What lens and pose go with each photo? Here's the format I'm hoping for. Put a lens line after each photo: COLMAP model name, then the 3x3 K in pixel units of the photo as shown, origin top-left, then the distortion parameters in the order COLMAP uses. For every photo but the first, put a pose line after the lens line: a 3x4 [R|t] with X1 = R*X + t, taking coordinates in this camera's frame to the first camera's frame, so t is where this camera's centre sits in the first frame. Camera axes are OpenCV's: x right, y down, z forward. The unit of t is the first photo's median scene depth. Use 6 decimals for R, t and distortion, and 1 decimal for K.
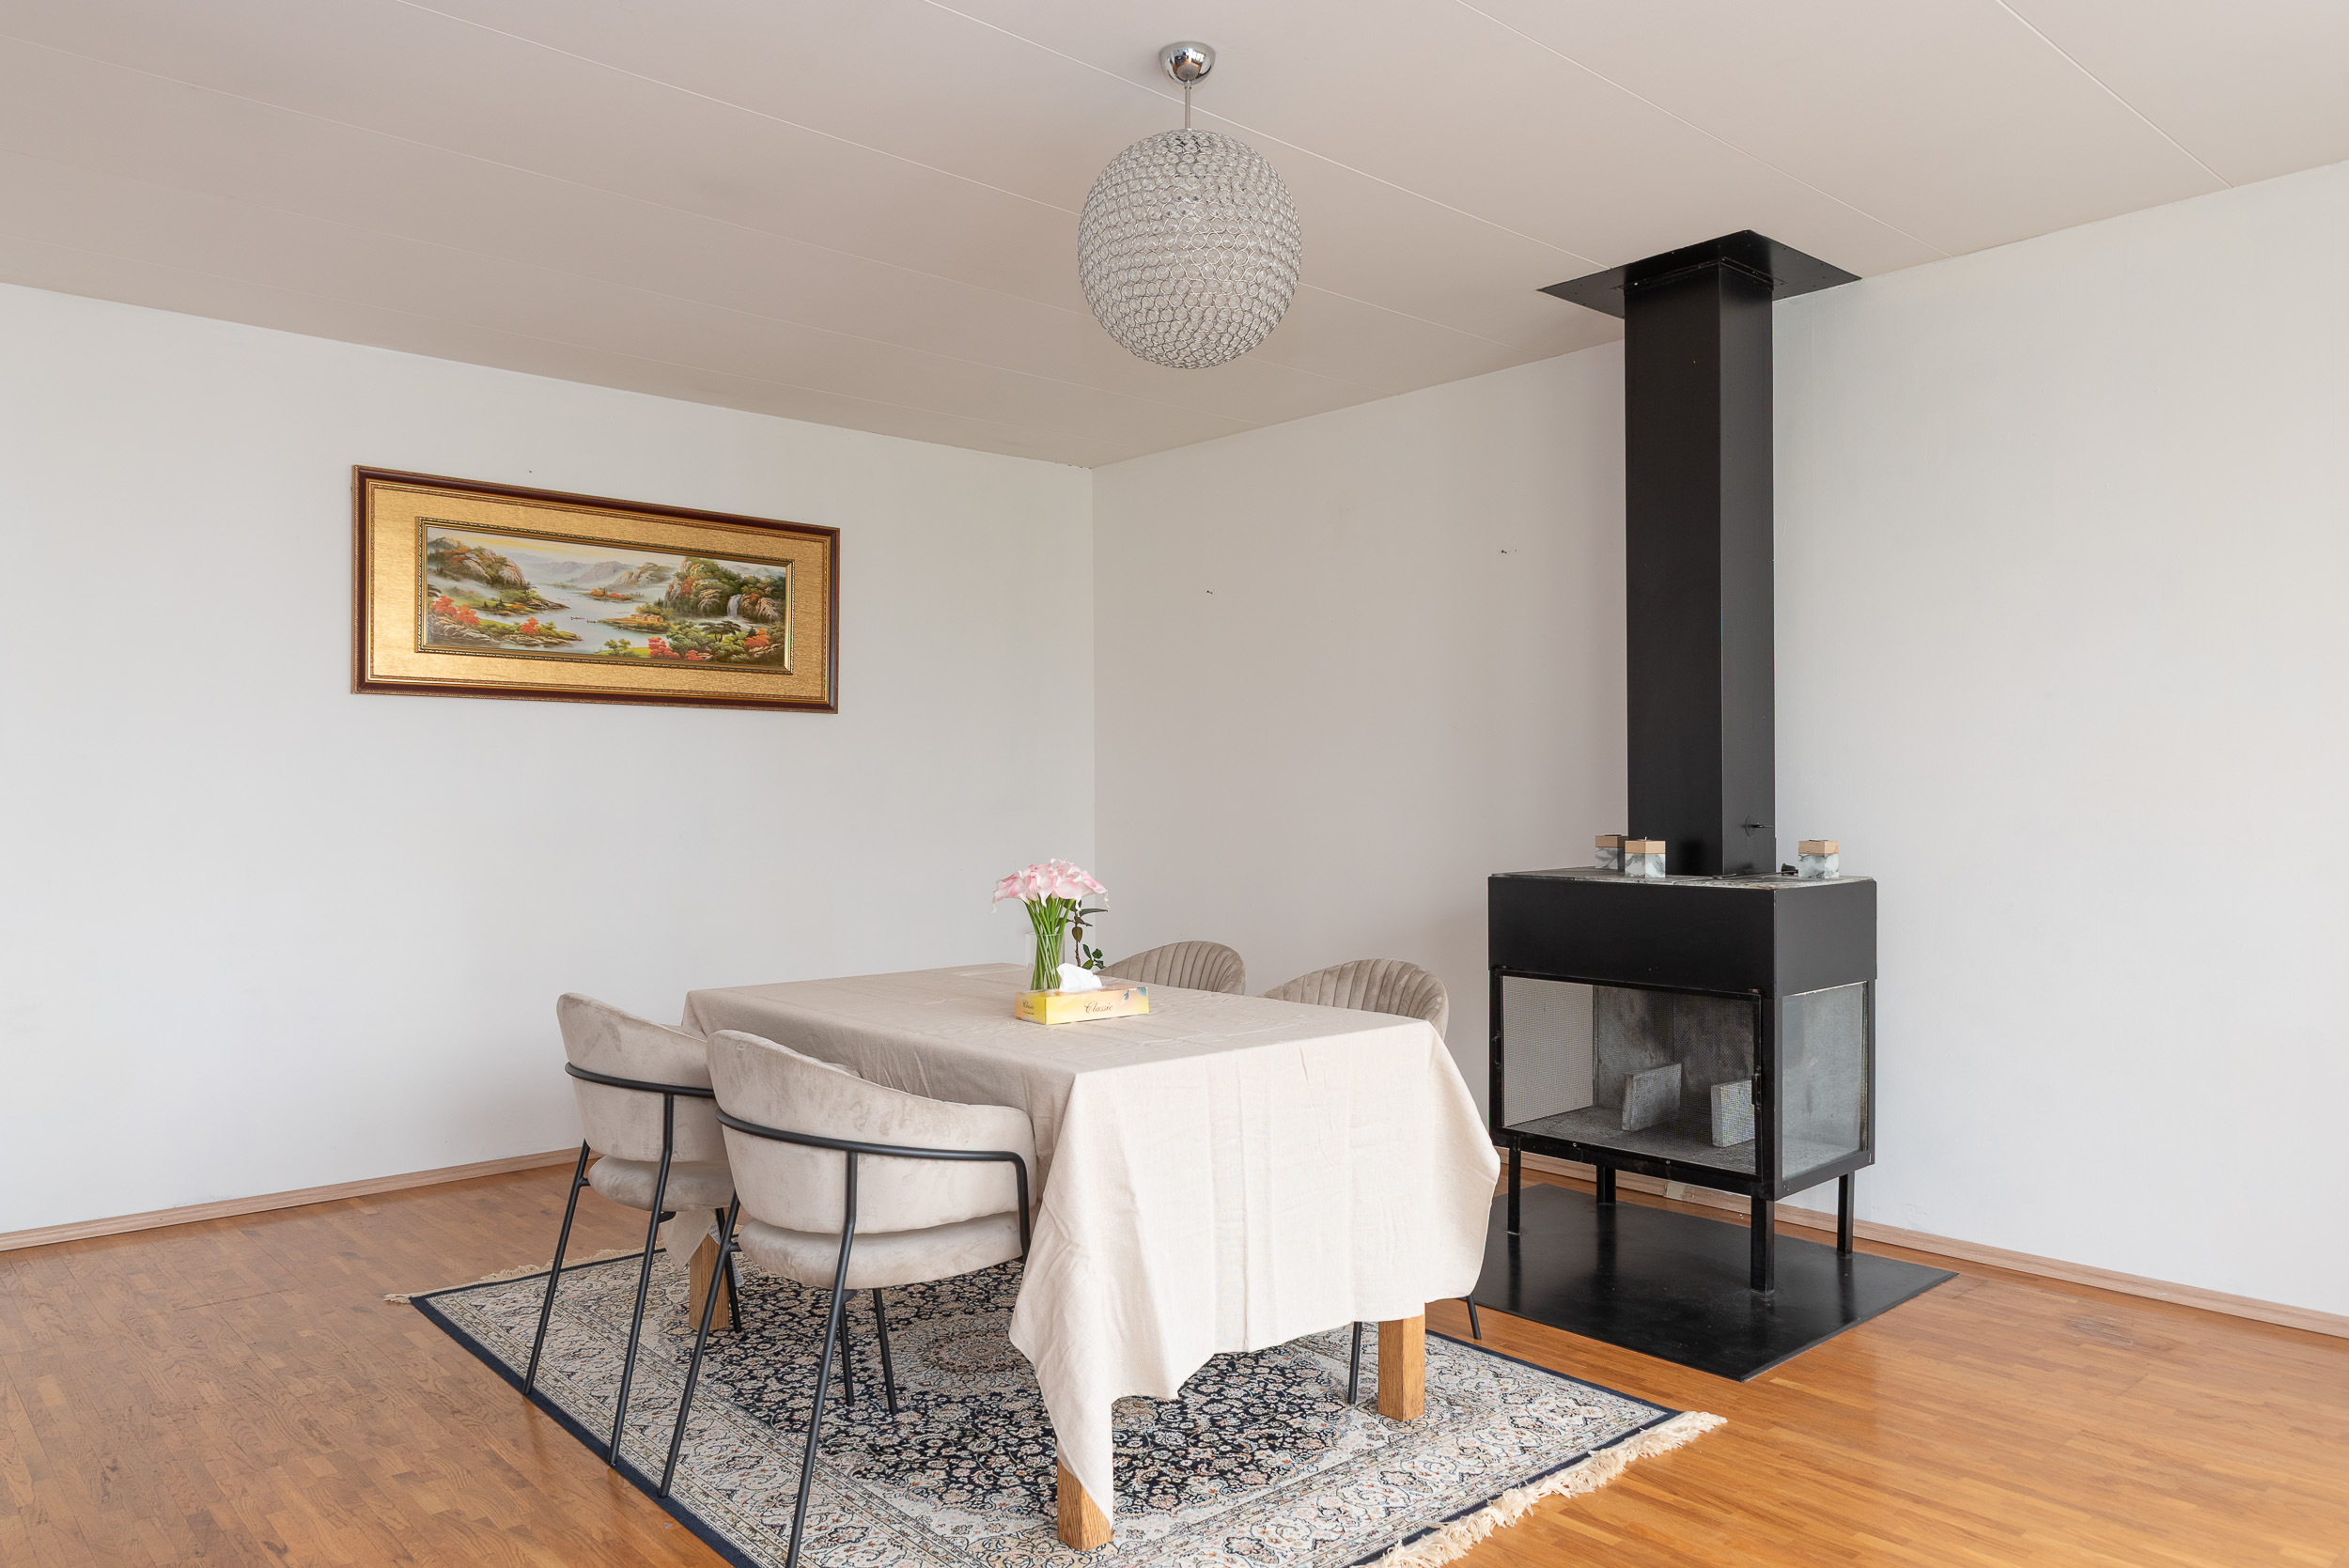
lens RADIAL K [[1593.1, 0, 1188.1], [0, 1593.1, 793.0], [0, 0, 1]] dist [-0.003019, -0.001390]
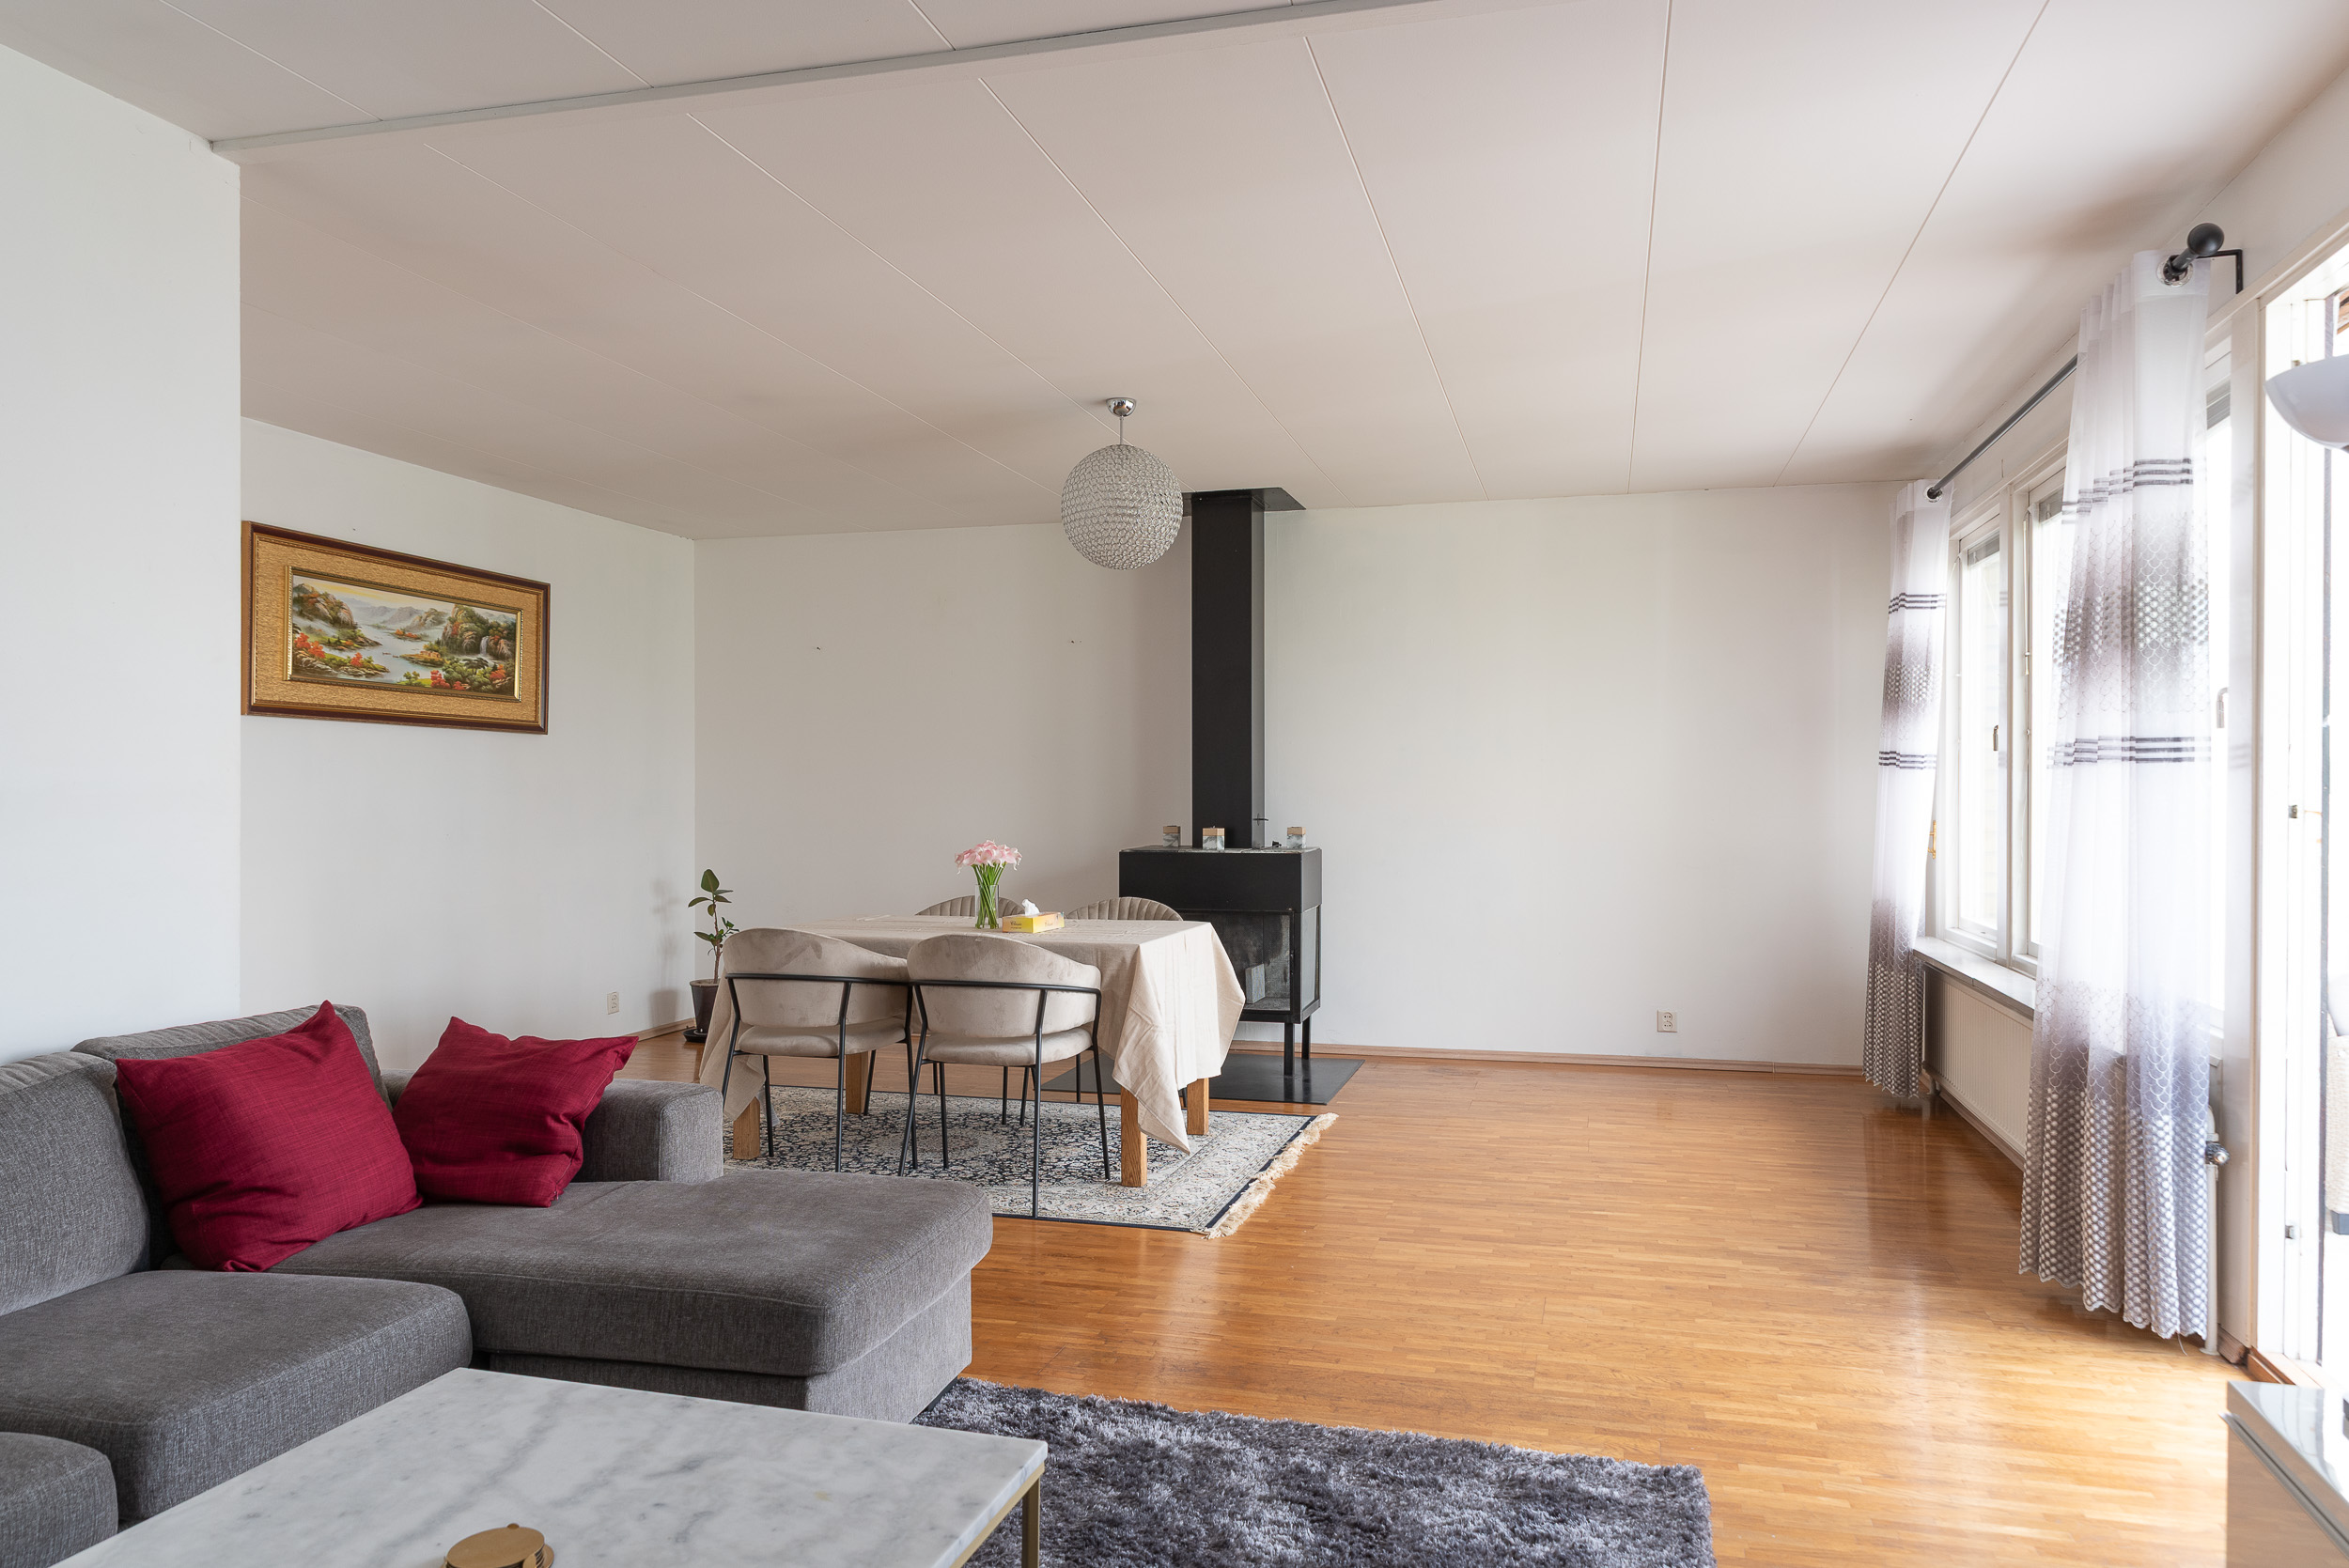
lens RADIAL K [[1593.1, 0, 1188.1], [0, 1593.1, 793.0], [0, 0, 1]] dist [-0.003019, -0.001390]
pose [[0.837343, 0.002578, 0.546672, -0.539925], [-0.001554, 0.999996, -0.002335, -0.003062], [-0.546676, 0.001106, 0.837343, -0.336215]]
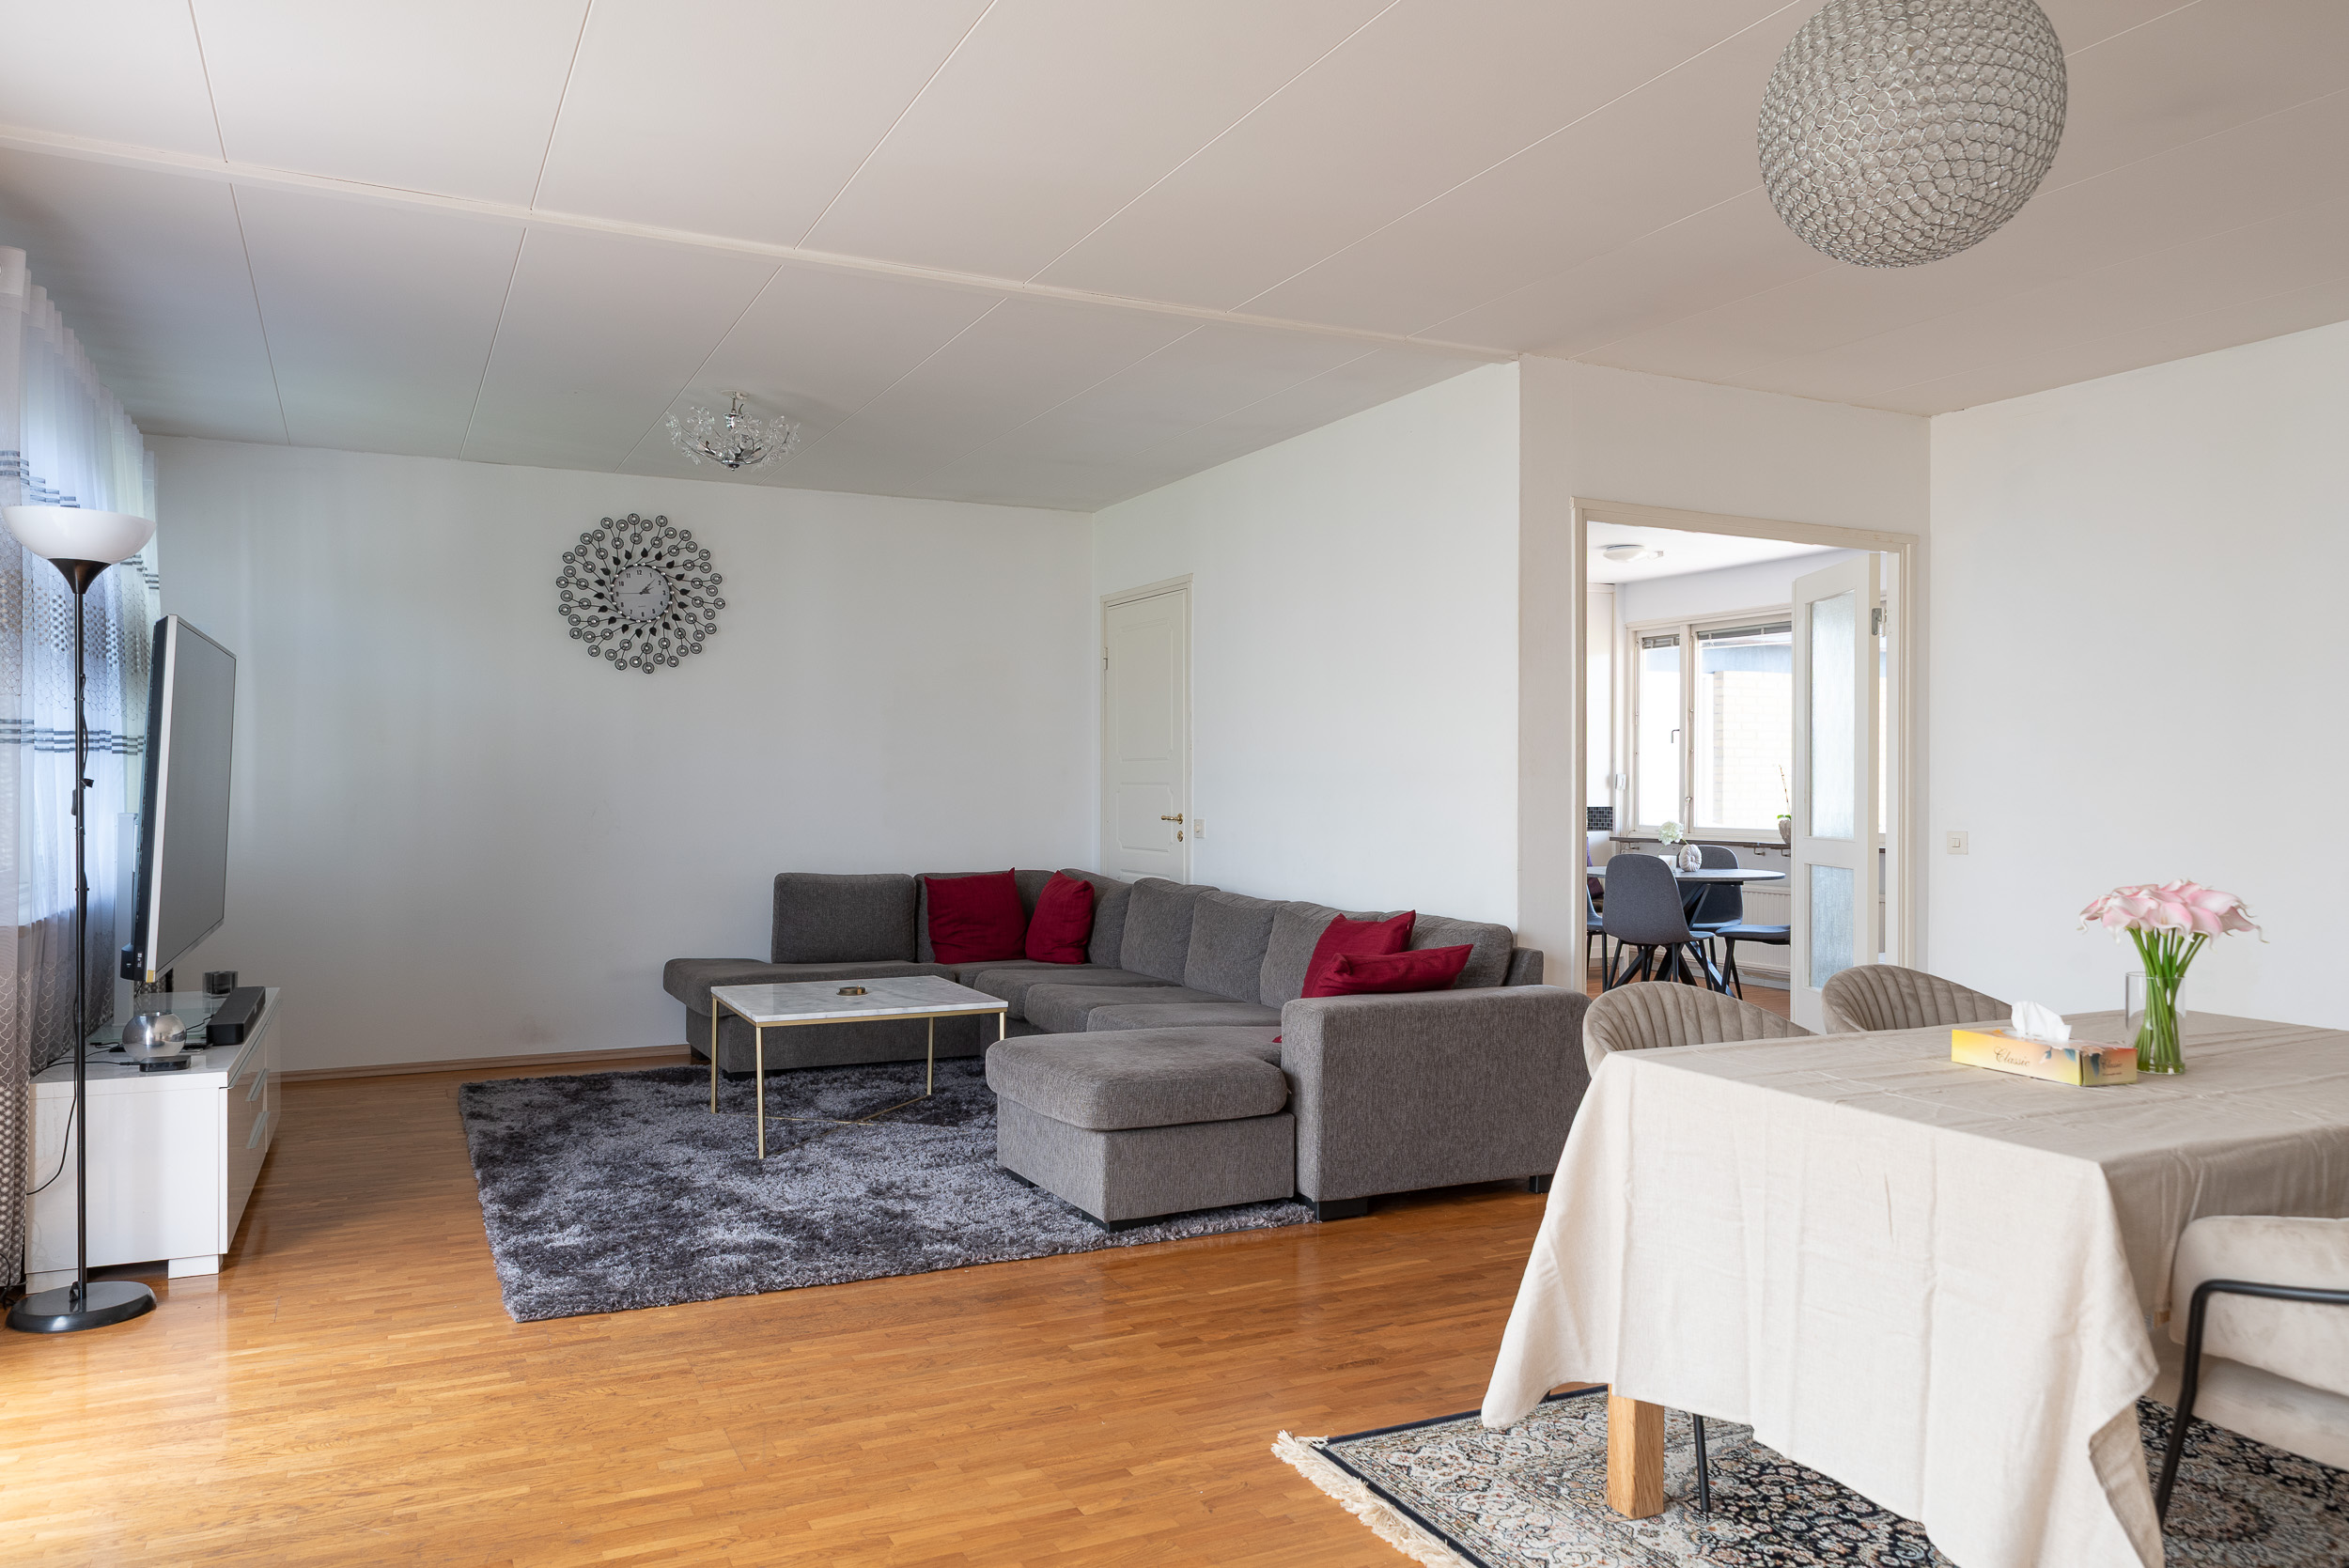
lens RADIAL K [[1593.1, 0, 1188.1], [0, 1593.1, 793.0], [0, 0, 1]] dist [-0.003019, -0.001390]
pose [[-0.258974, 0.002794, -0.965880, 0.492124], [-0.005009, 0.999978, 0.004236, 0.000816], [0.965871, 0.005935, -0.258954, 0.482601]]
